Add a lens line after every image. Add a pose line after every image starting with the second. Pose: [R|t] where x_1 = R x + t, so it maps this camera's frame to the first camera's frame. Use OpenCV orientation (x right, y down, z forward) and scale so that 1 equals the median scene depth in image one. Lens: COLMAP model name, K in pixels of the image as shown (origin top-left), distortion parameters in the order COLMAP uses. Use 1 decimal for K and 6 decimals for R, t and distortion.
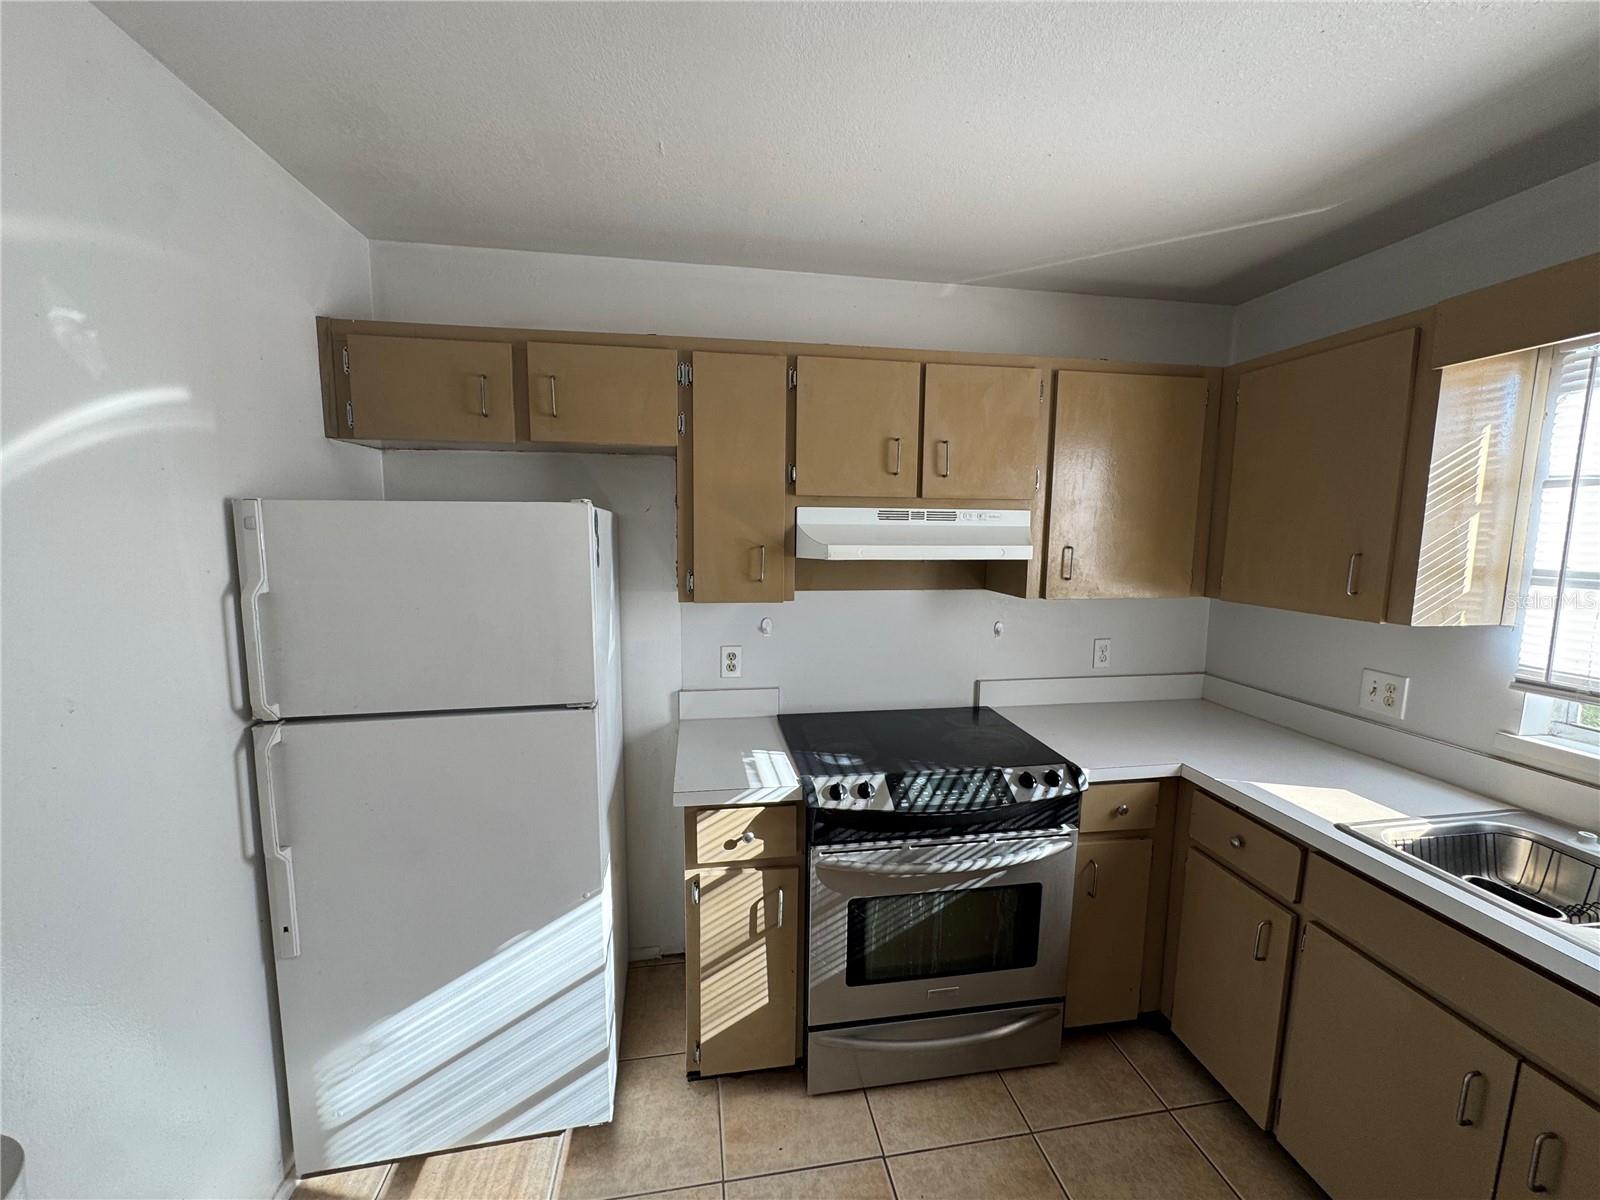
lens RADIAL K [[645.7, 0, 801.3], [0, 645.7, 607.1], [0, 0, 1]] dist [-0.004704, 0.000901]
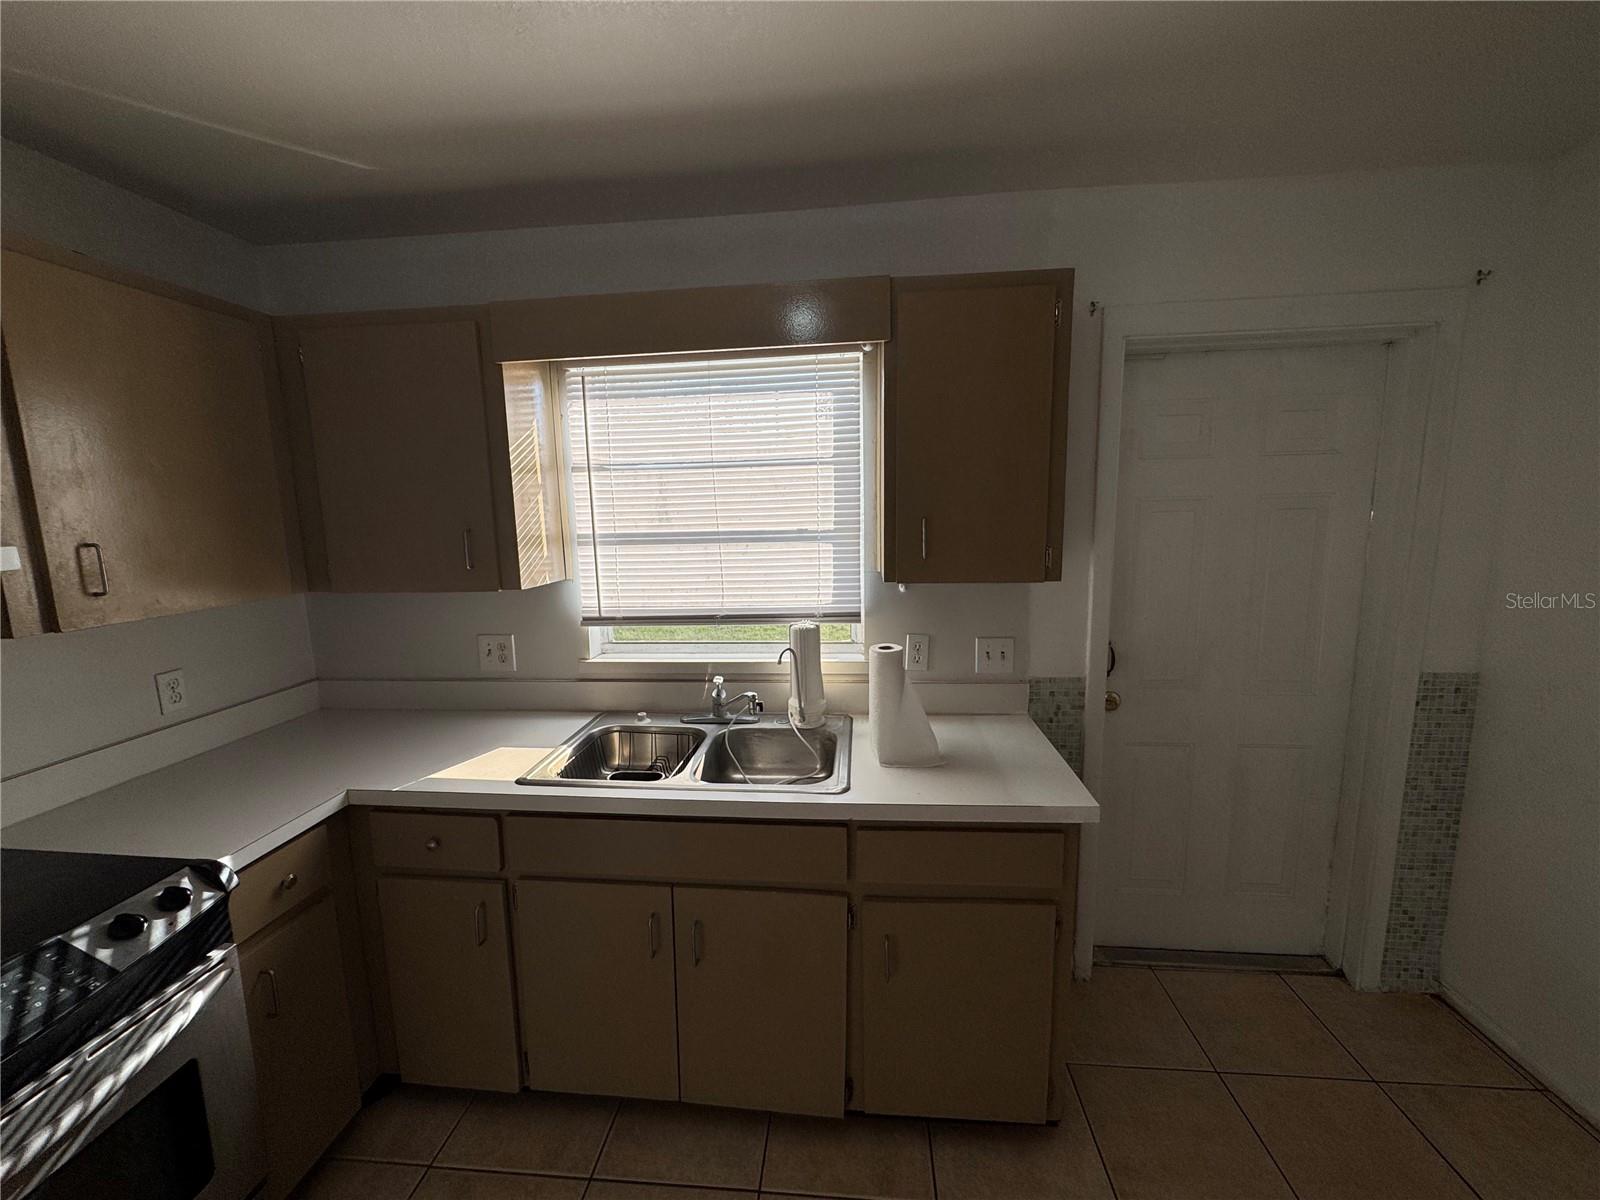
lens RADIAL K [[645.7, 0, 814.1], [0, 645.7, 600.0], [0, 0, 1]] dist [-0.004704, 0.000901]
pose [[0.246951, -0.156718, 0.956271, -0.025007], [0.141278, 0.982114, 0.124470, -0.020497], [-0.958674, 0.104362, 0.264674, 0.180172]]
